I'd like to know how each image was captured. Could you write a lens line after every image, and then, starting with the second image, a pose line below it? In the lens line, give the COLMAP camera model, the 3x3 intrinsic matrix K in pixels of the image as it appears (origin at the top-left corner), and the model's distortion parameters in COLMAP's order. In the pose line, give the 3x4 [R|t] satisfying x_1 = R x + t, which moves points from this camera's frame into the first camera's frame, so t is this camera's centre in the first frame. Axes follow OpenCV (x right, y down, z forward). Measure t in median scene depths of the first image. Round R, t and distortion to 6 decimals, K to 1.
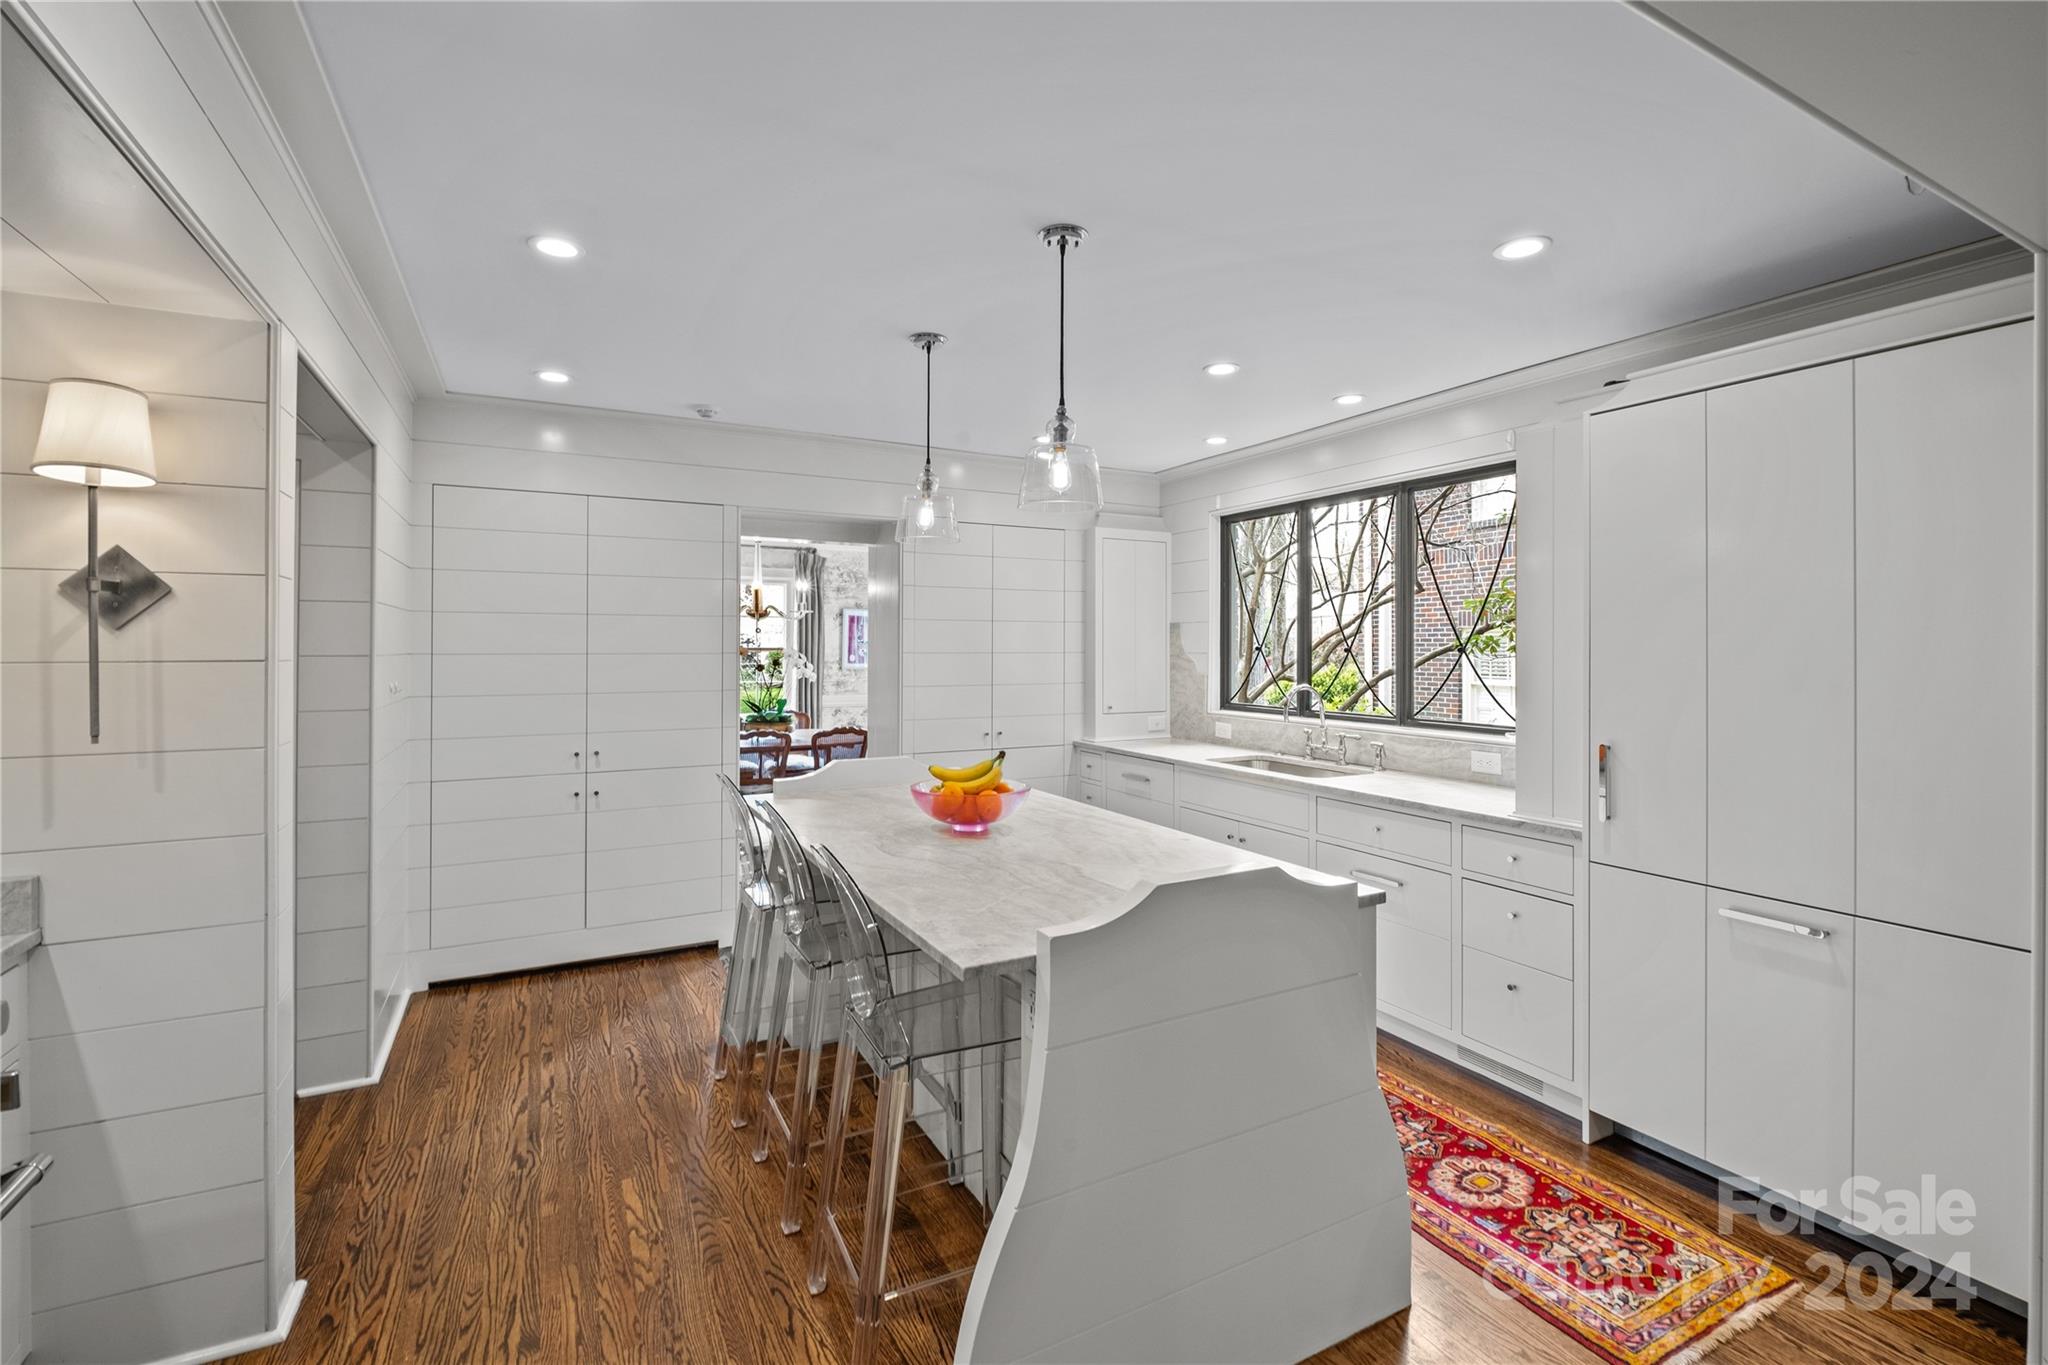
lens RADIAL K [[909.0, 0, 1027.8], [0, 909.0, 638.3], [0, 0, 1]] dist [0.010874, -0.010253]
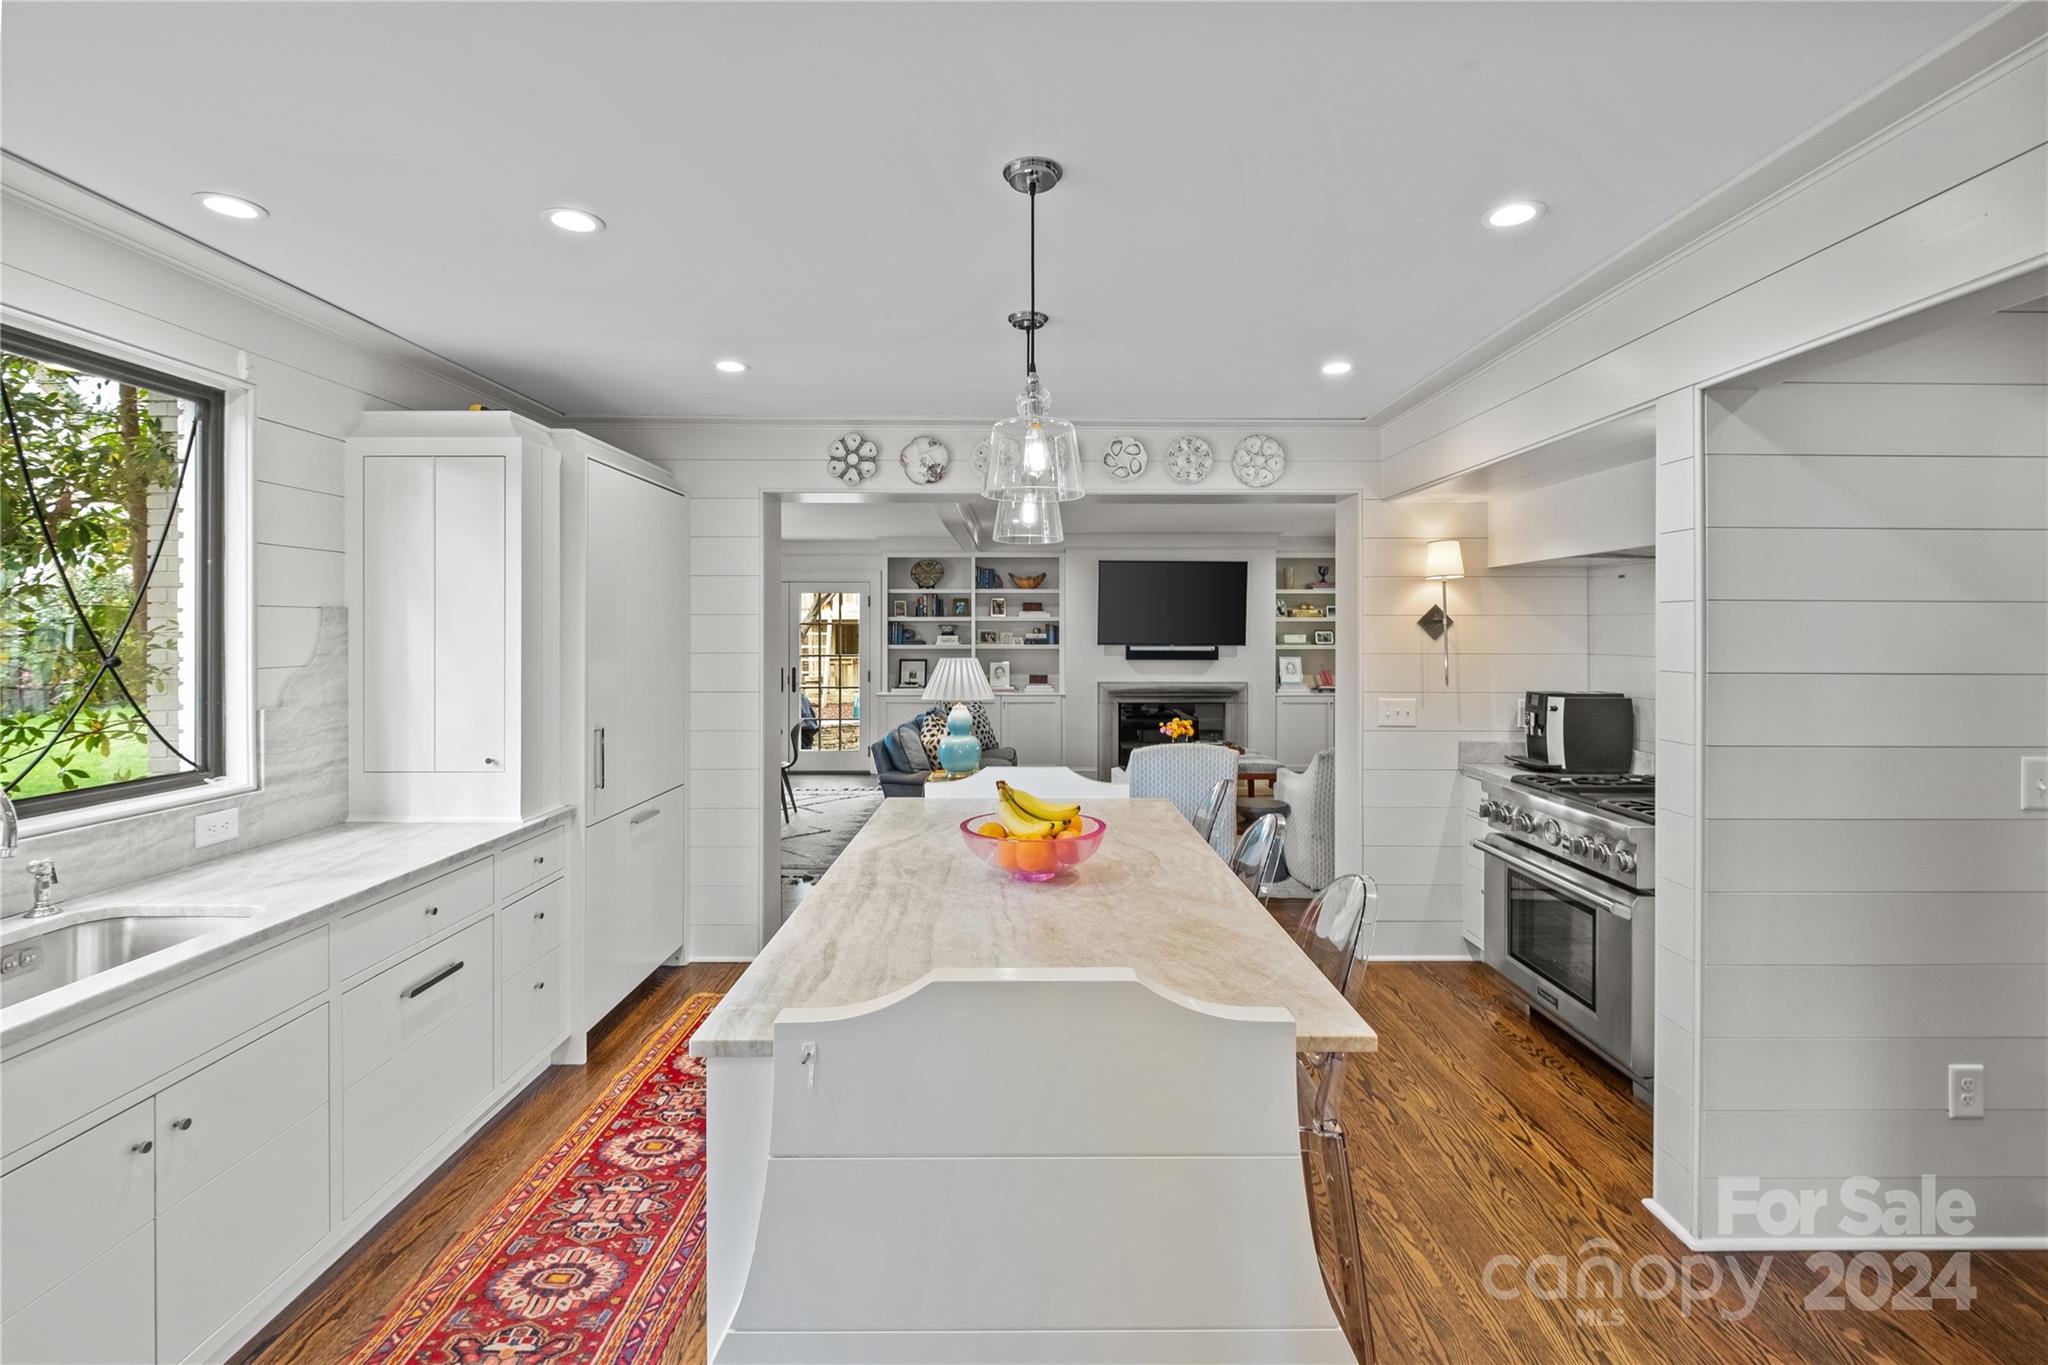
lens RADIAL K [[909.0, 0, 1027.8], [0, 909.0, 638.3], [0, 0, 1]] dist [0.010874, -0.010253]
pose [[-0.882332, -0.006131, 0.470587, -0.426095], [-0.005846, 0.999981, 0.002068, -0.010119], [-0.470591, -0.000927, -0.882351, 1.640890]]
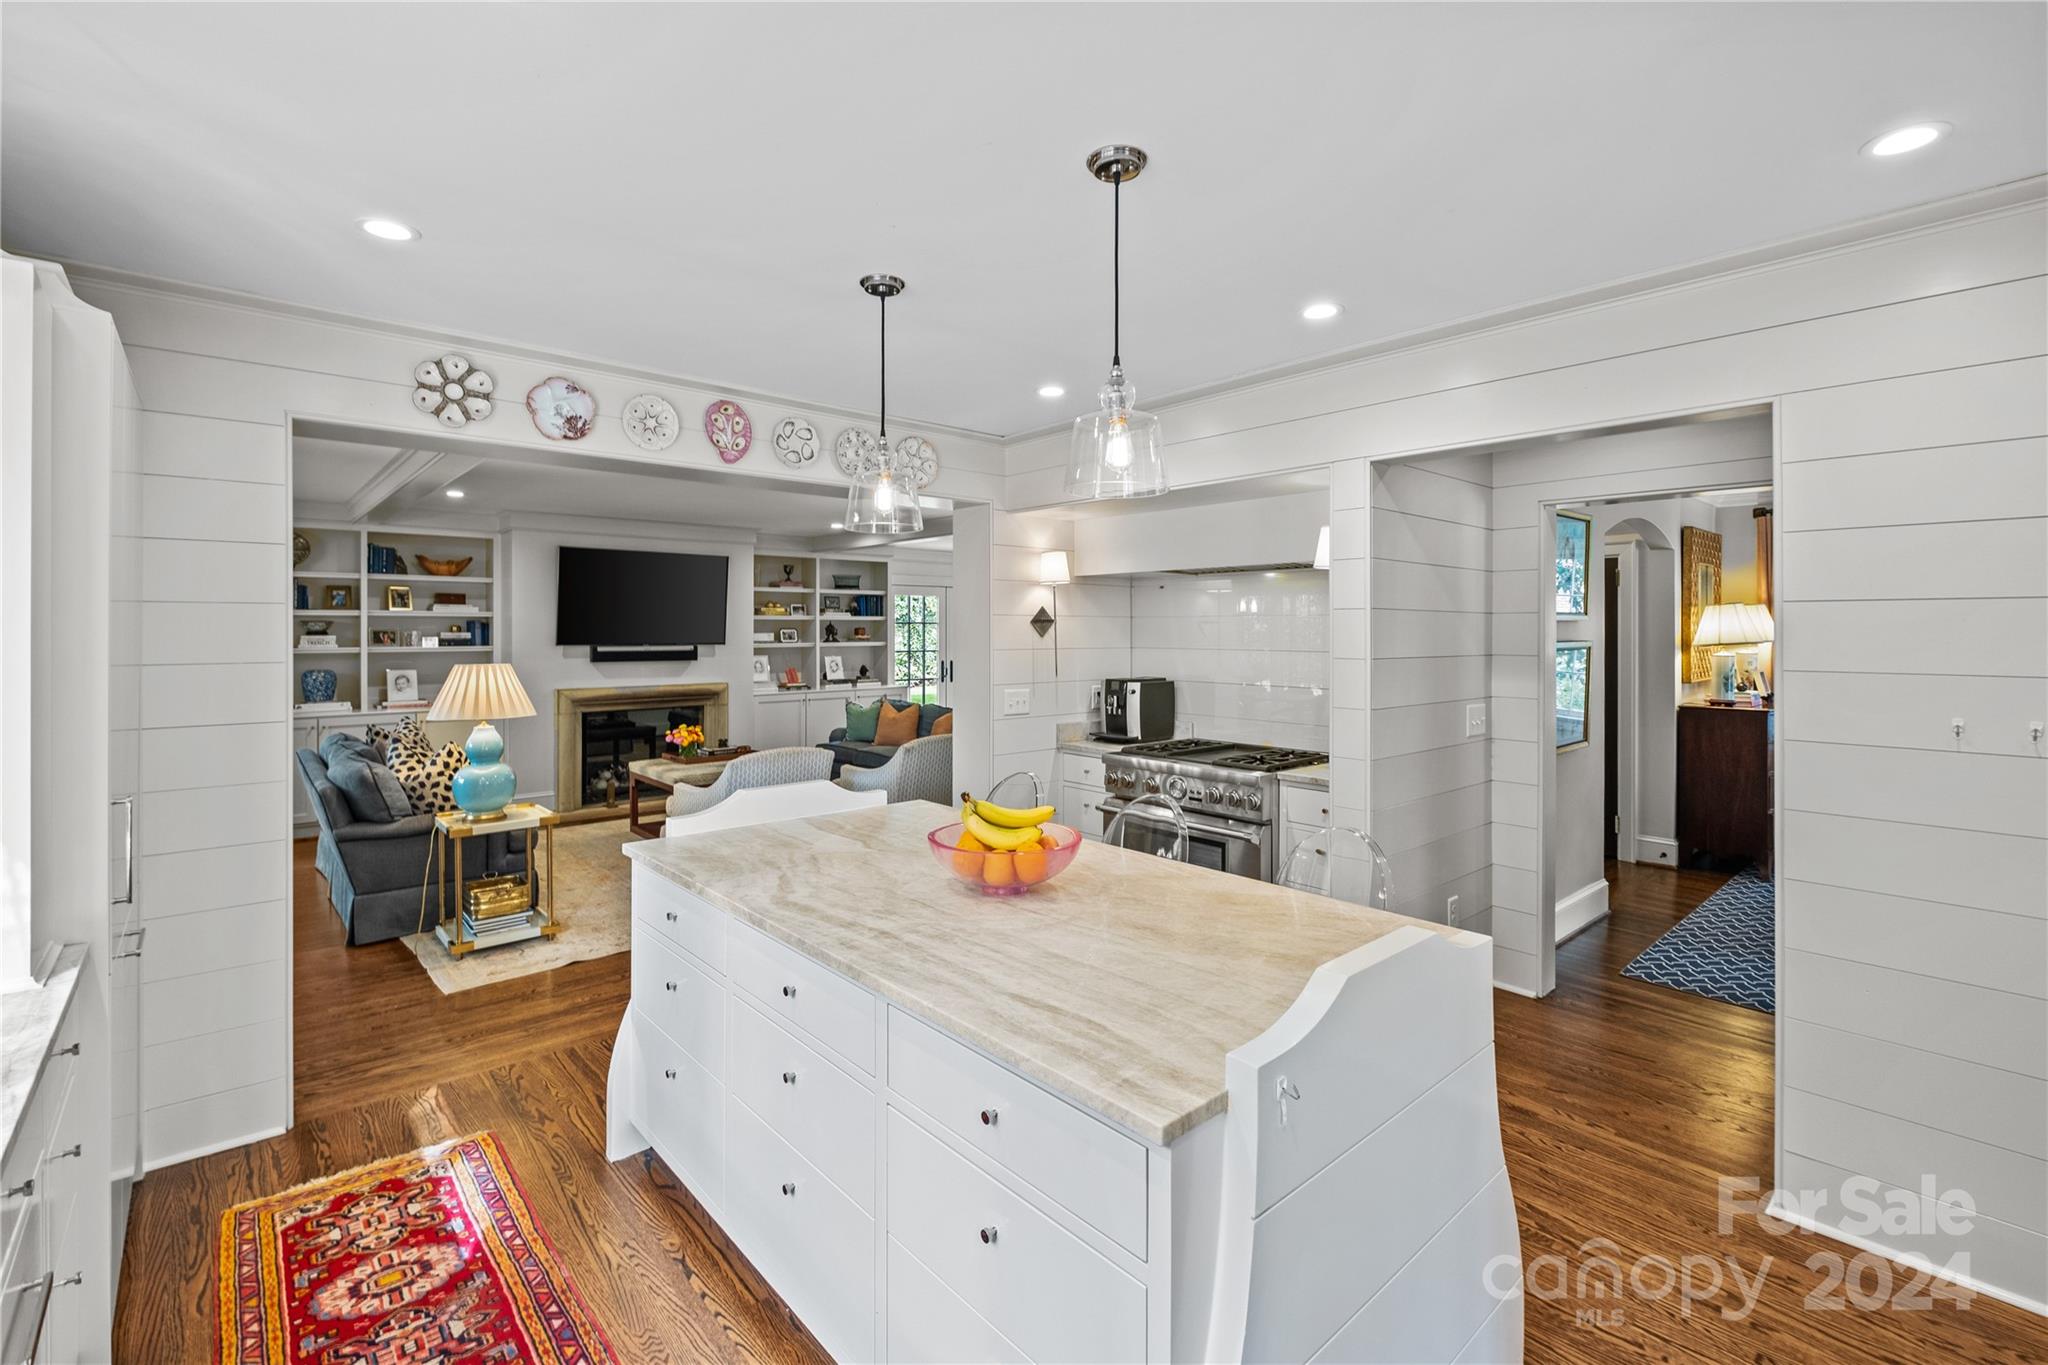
lens RADIAL K [[909.0, 0, 1027.8], [0, 909.0, 638.3], [0, 0, 1]] dist [0.010874, -0.010253]
pose [[-0.971990, -0.000663, -0.235022, 0.098089], [-0.000996, 0.999999, 0.001302, -0.008480], [0.235021, 0.001499, -0.971989, 1.669648]]
